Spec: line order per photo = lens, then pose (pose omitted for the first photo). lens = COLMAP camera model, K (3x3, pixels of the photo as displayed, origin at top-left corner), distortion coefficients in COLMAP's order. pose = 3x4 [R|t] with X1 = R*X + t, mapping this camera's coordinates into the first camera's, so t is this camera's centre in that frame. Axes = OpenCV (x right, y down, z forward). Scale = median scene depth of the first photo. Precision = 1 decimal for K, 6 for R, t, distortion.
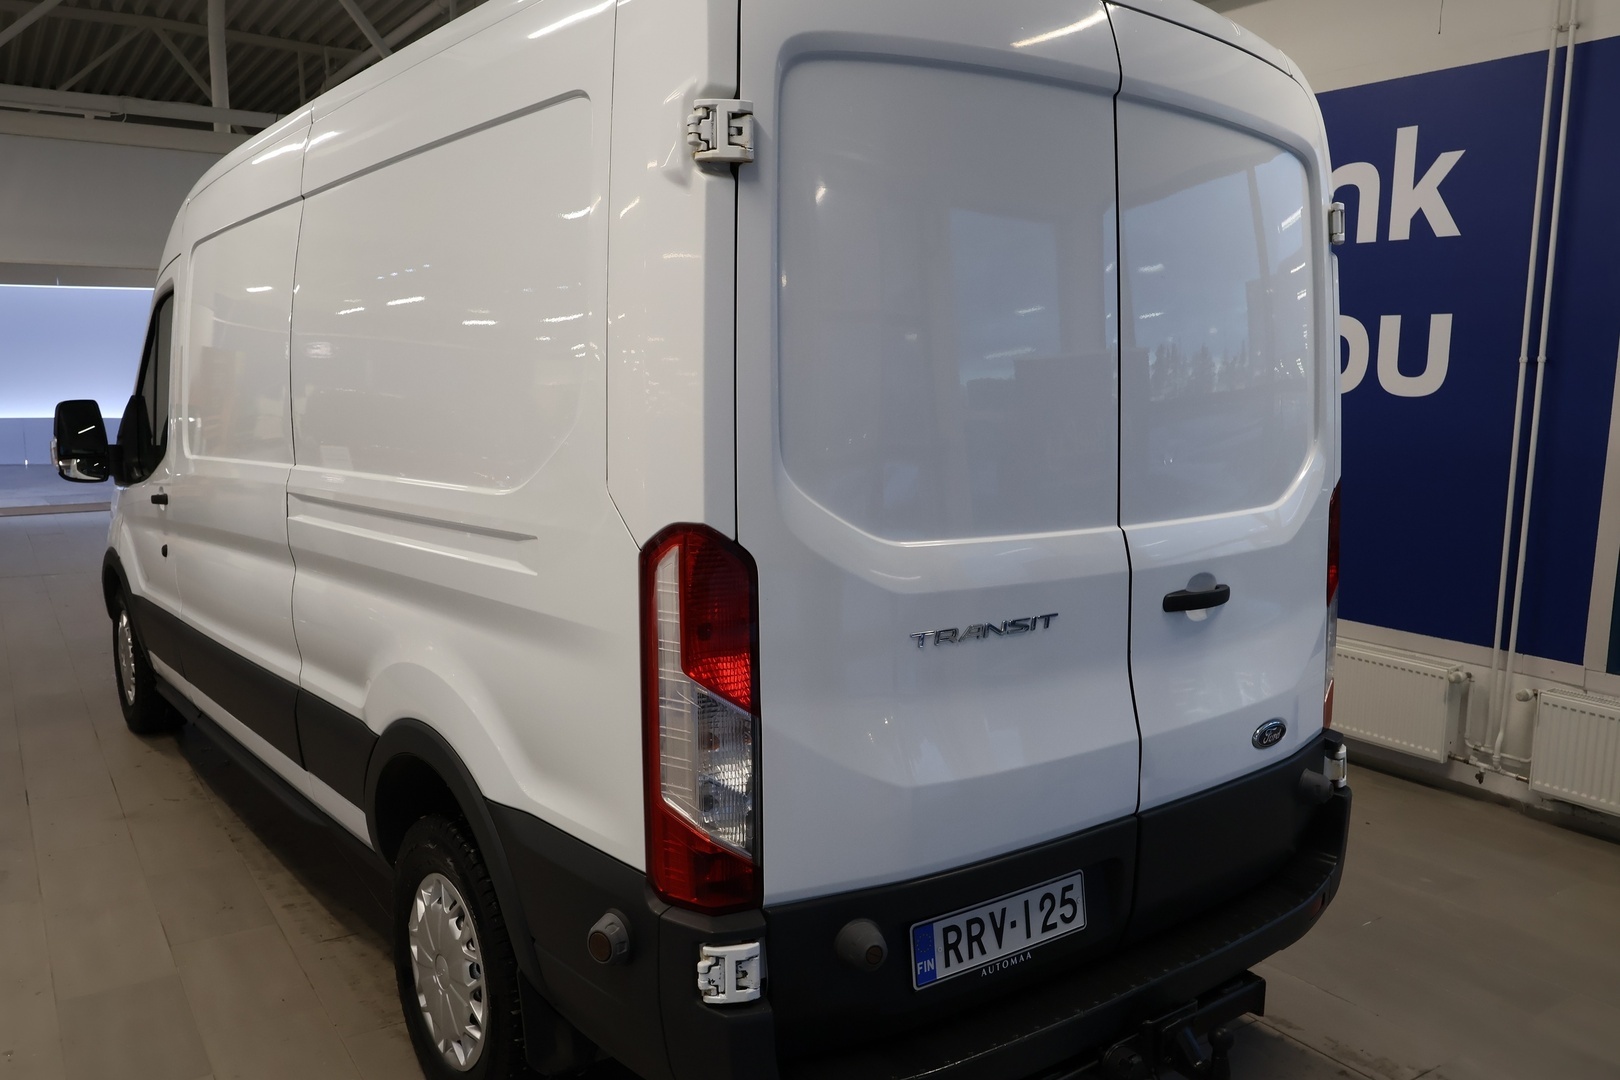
lens RADIAL K [[1281.5, 0, 813.7], [0, 1281.5, 543.6], [0, 0, 1]] dist [0.002782, 0.001777]
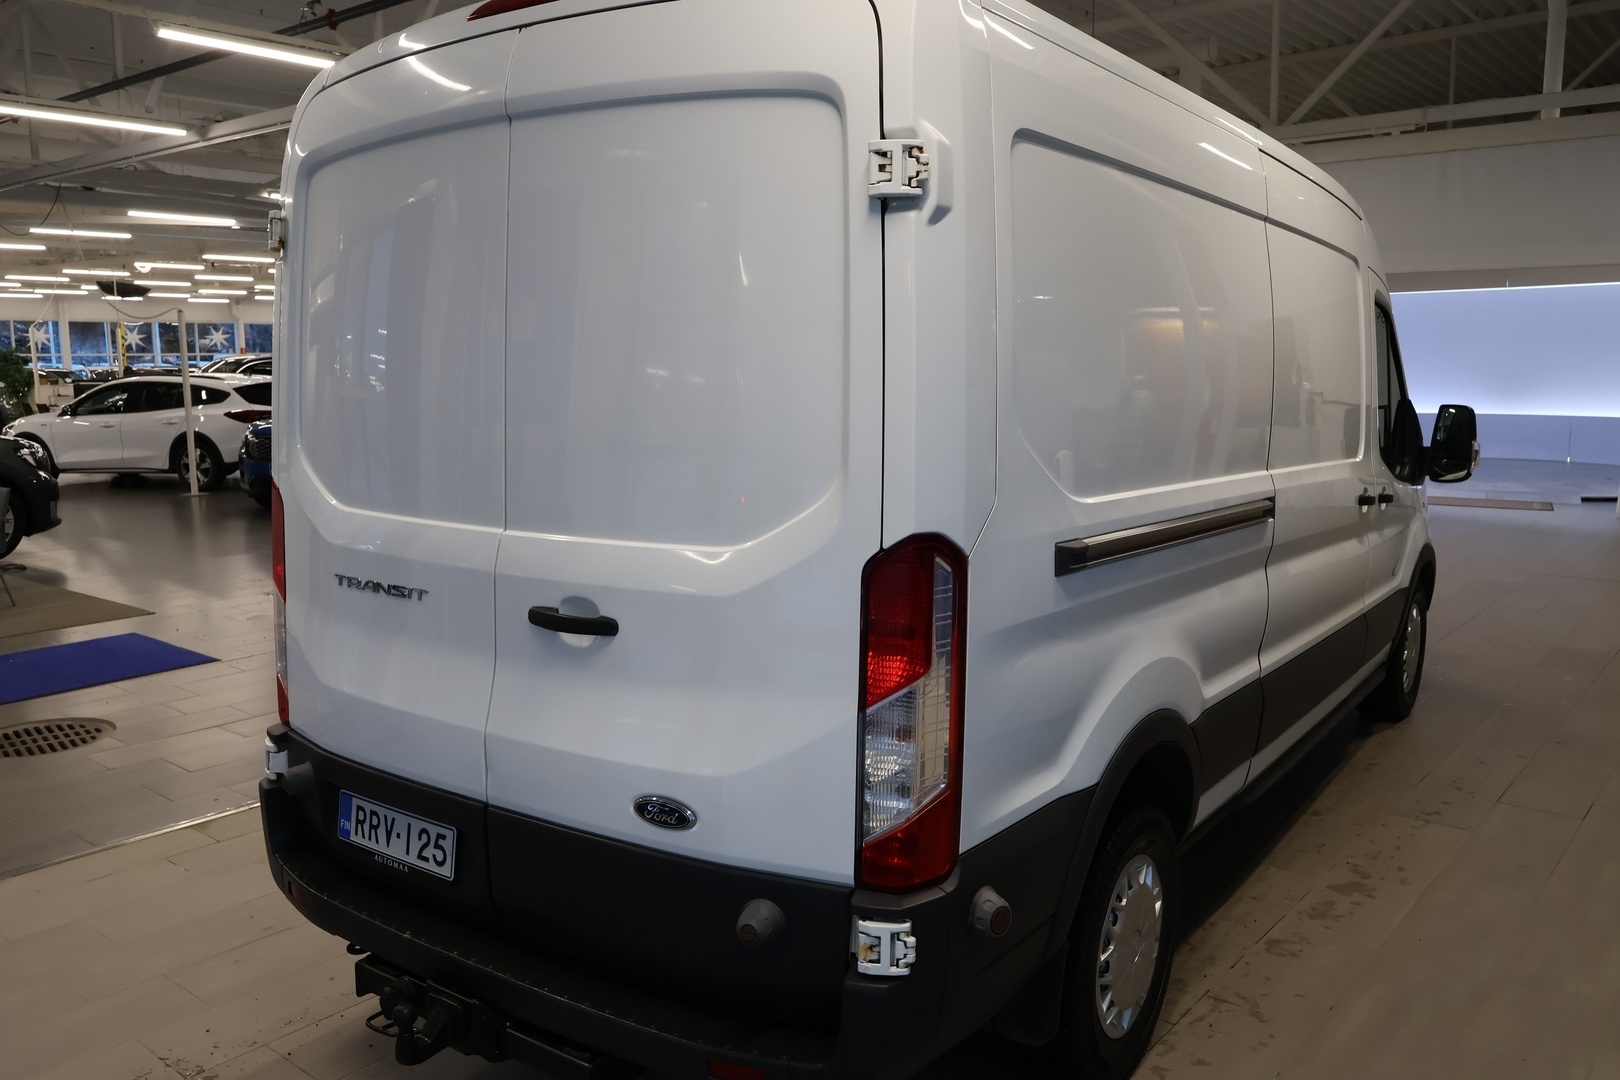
lens RADIAL K [[1281.5, 0, 813.7], [0, 1281.5, 543.6], [0, 0, 1]] dist [0.002782, 0.001777]
pose [[0.280943, 0.126744, -0.951319, 1.360629], [-0.123697, 0.987756, 0.095068, -0.138397], [0.951720, 0.090966, 0.293181, 0.972520]]
